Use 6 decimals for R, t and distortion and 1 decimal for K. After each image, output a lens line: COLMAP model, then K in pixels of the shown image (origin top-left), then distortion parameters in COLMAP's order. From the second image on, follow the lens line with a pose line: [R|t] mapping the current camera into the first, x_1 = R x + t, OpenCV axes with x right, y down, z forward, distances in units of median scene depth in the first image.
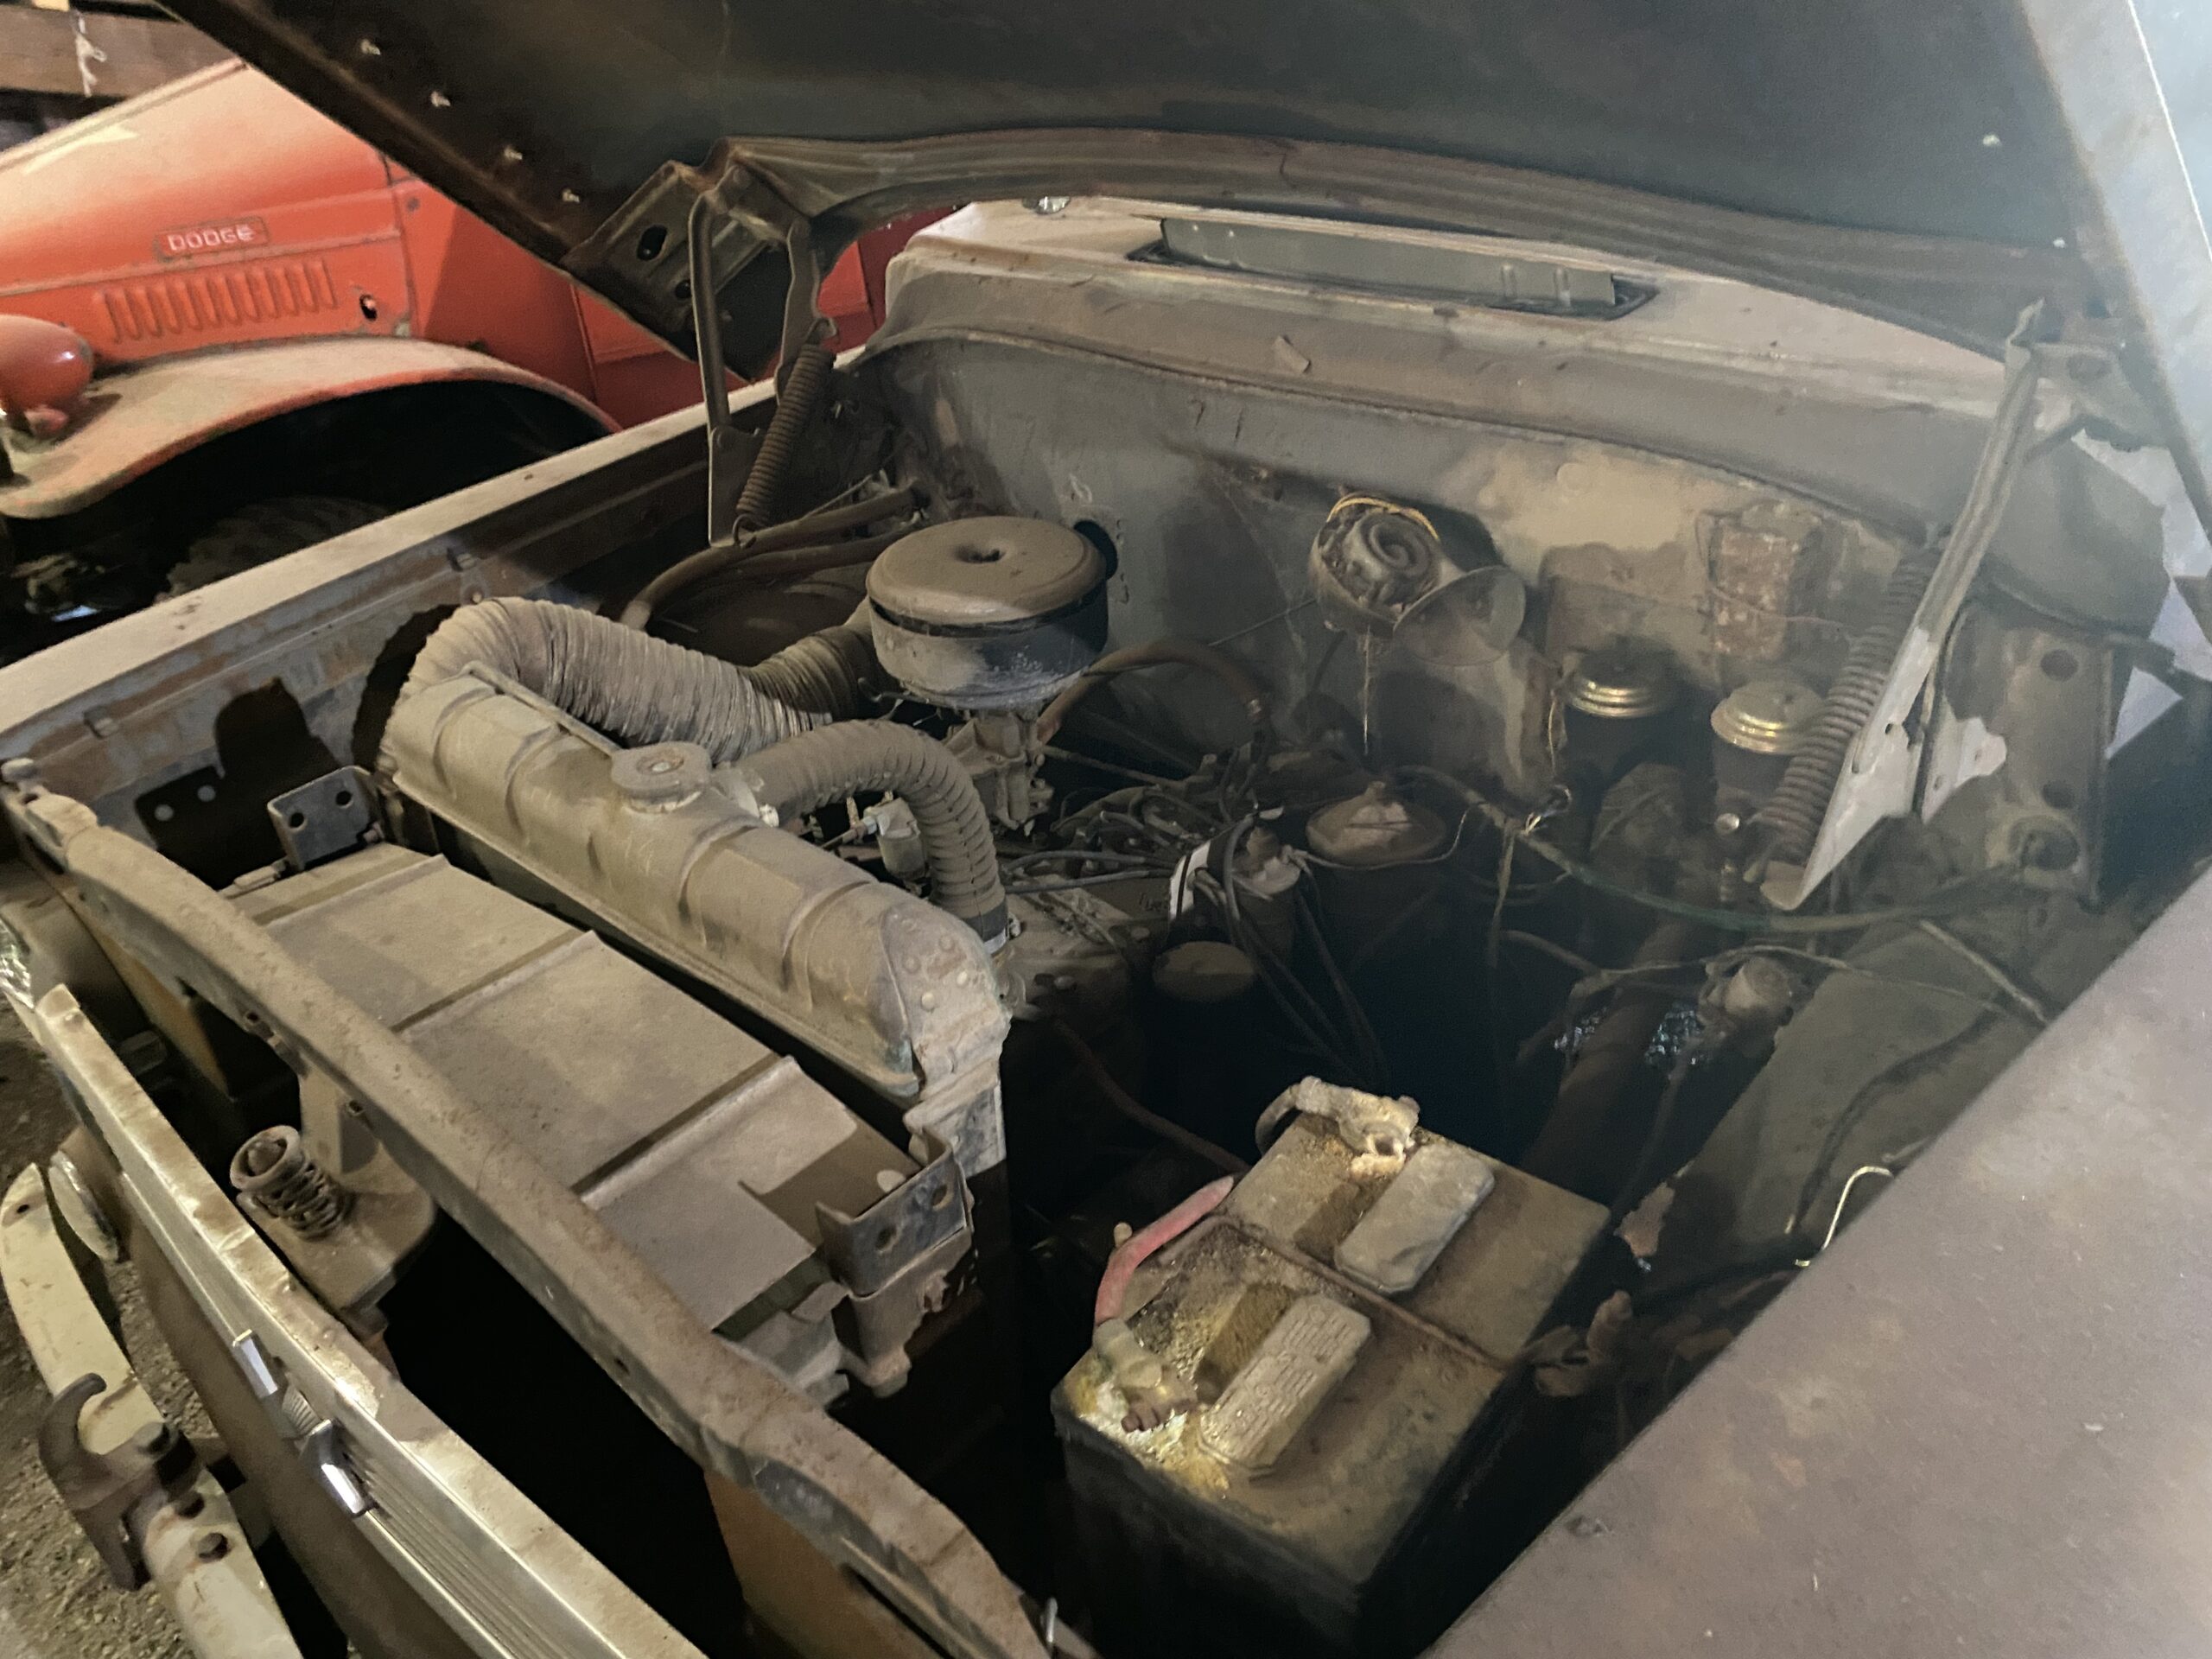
lens RADIAL K [[1706.7, 0, 1095.4], [0, 1706.7, 873.6], [0, 0, 1]] dist [0.026261, -0.021961]
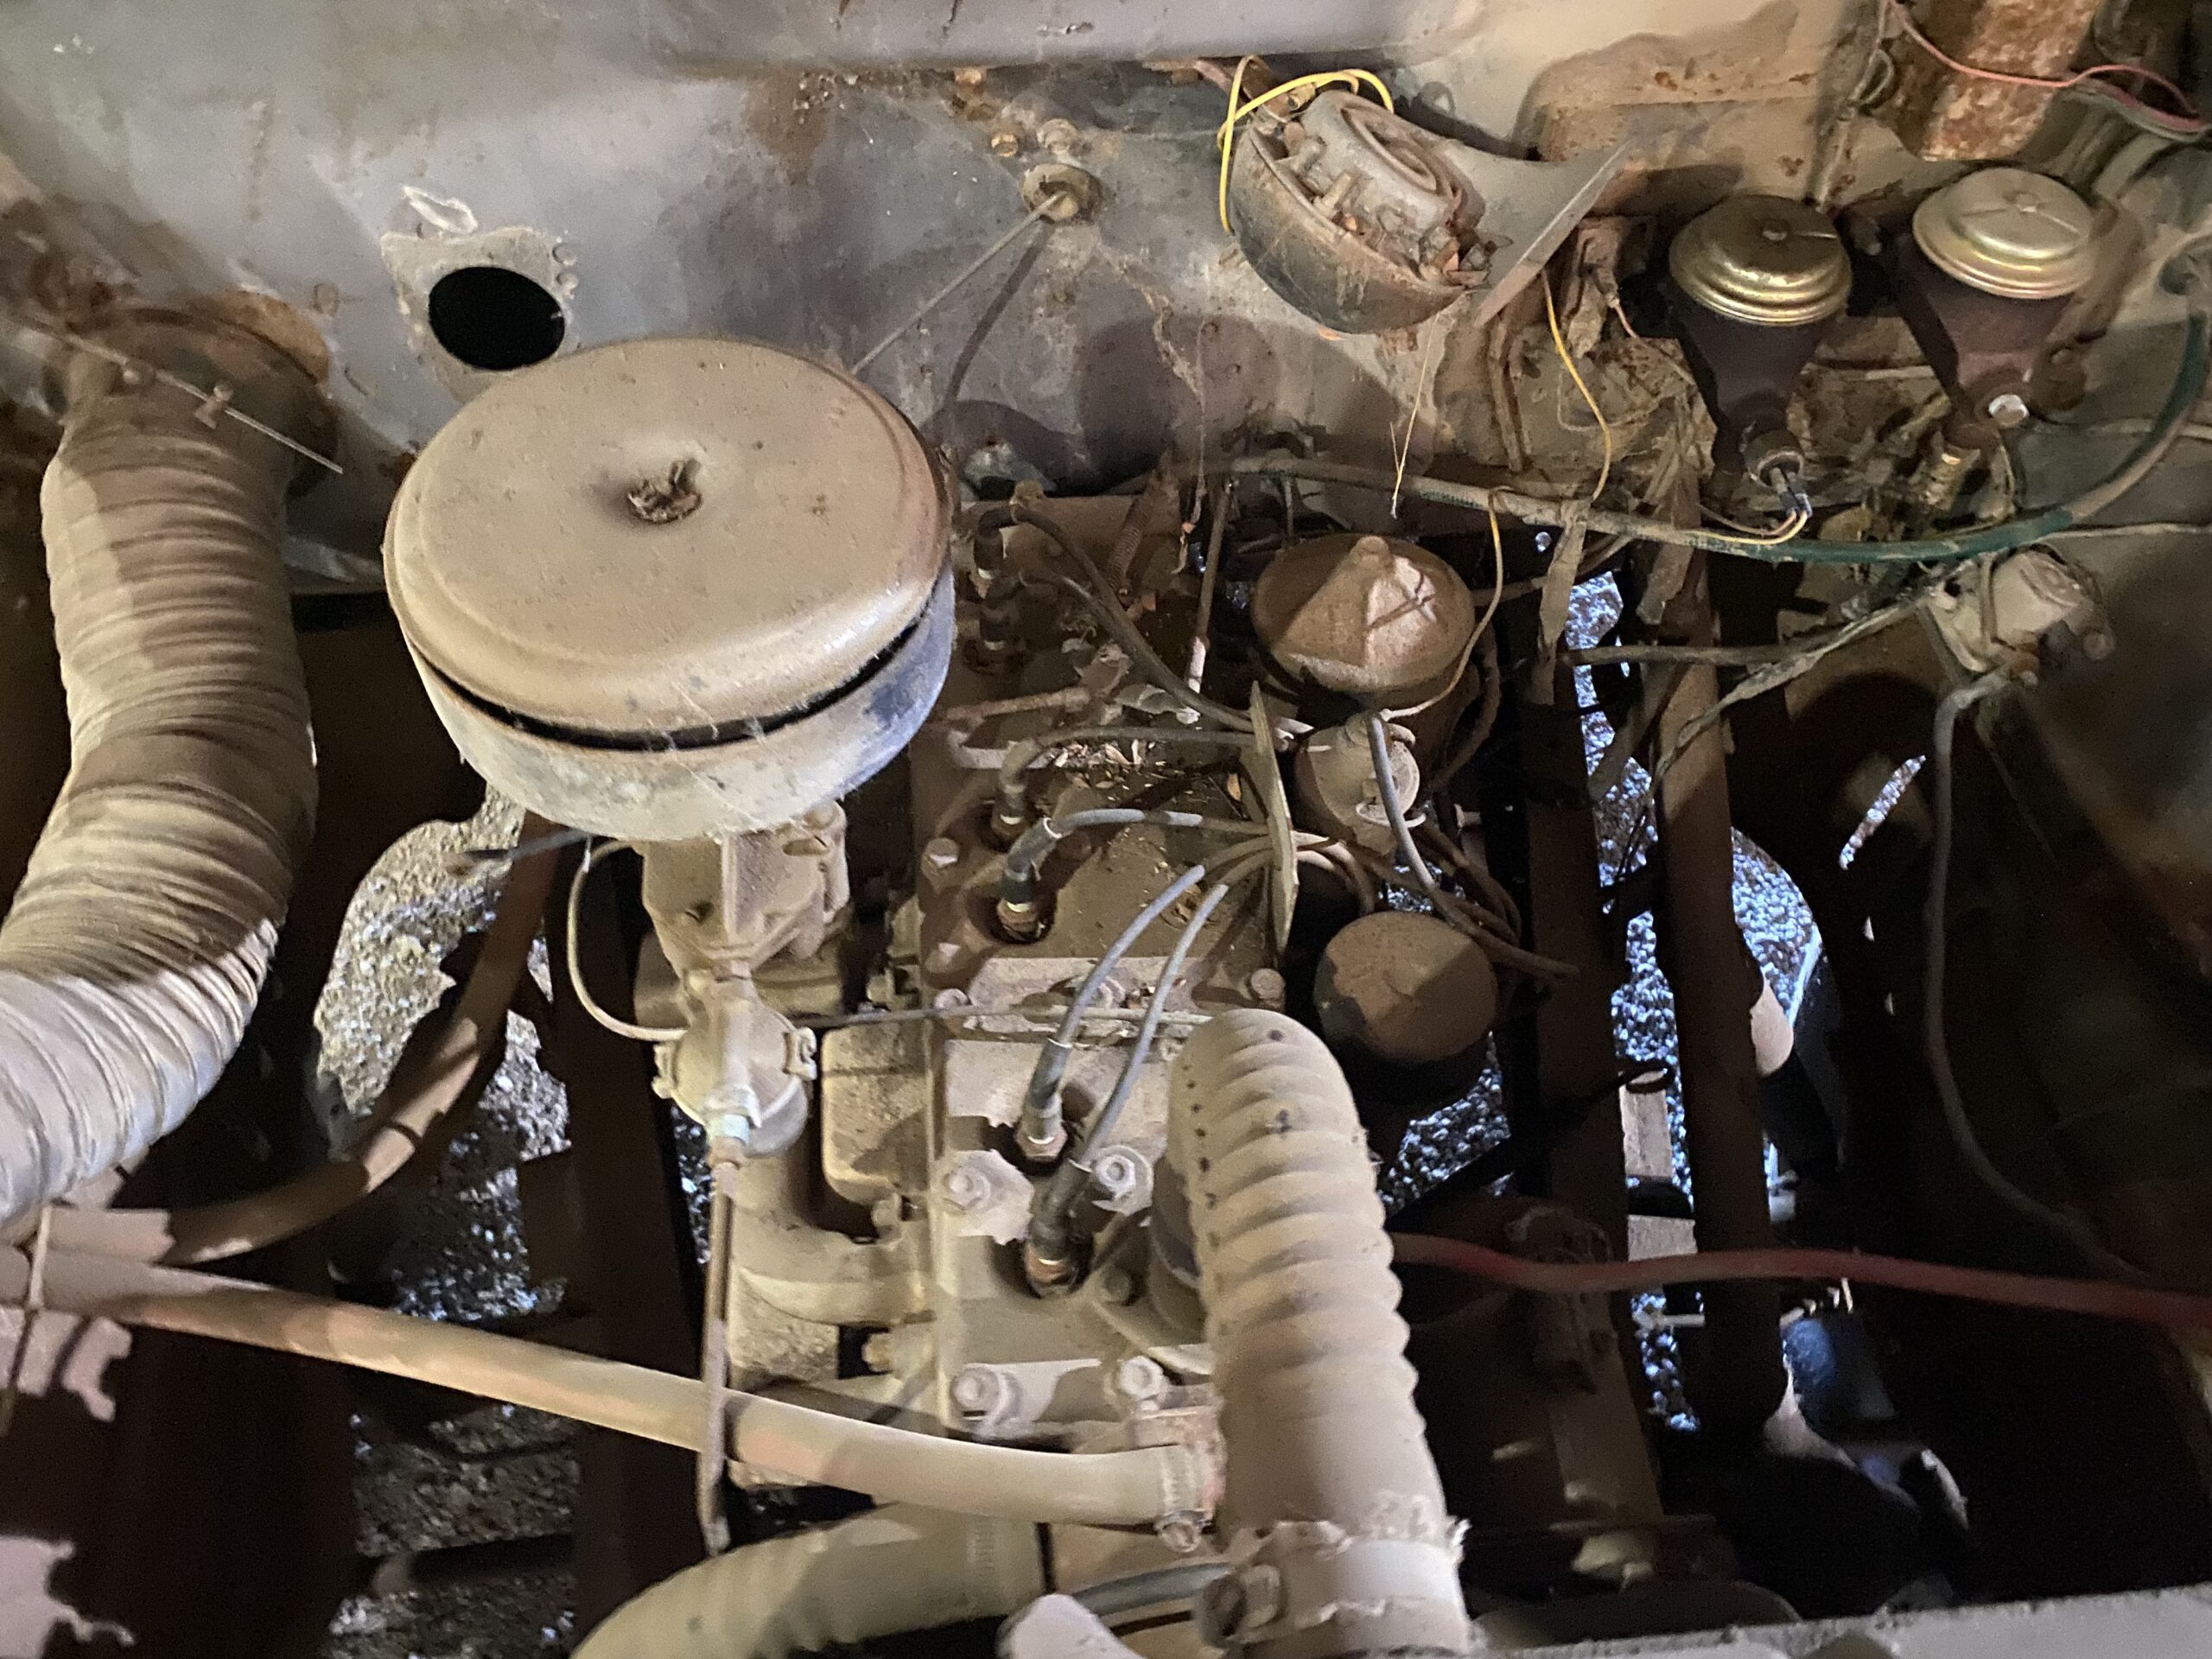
lens RADIAL K [[1706.7, 0, 1102.4], [0, 1706.7, 827.0], [0, 0, 1]] dist [0.026261, -0.021961]
pose [[0.645931, -0.559308, 0.519566, -0.157222], [0.352829, 0.822270, 0.446525, -0.159680], [-0.676968, -0.105107, 0.728469, 0.351170]]
